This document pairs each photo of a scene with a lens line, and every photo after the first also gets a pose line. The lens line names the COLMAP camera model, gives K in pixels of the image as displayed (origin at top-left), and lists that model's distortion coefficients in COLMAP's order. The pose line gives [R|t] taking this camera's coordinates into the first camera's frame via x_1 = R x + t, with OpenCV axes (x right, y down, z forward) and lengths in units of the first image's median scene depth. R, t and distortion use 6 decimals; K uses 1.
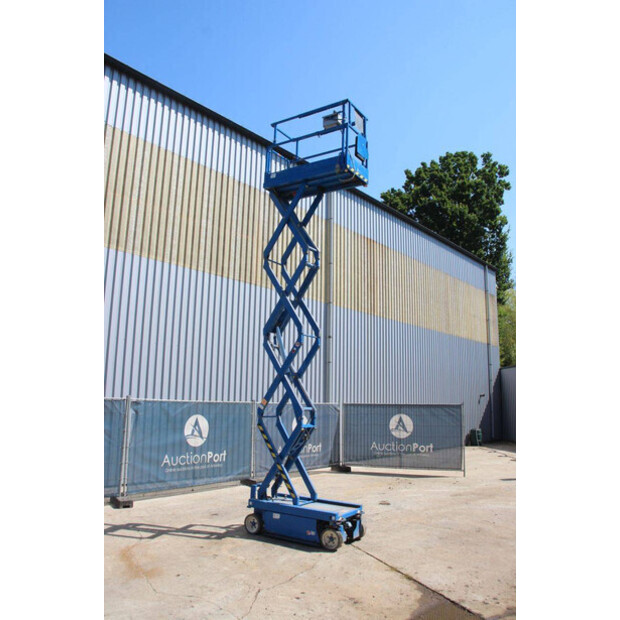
lens RADIAL K [[509.9, 0, 310.0], [0, 509.9, 310.0], [0, 0, 1]] dist [-0.163067, 0.141840]
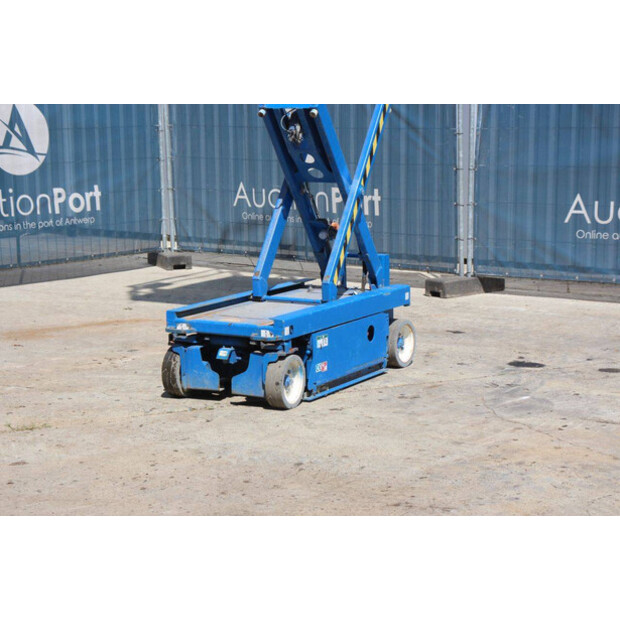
lens RADIAL K [[1469.8, 0, 310.0], [0, 1469.8, 310.0], [0, 0, 1]] dist [0.360740, 1.080244]
pose [[0.039563, 0.127067, -0.991105, 1.241120], [0.189340, 0.972958, 0.132298, 0.255506], [0.981114, -0.192890, 0.014434, 1.056988]]
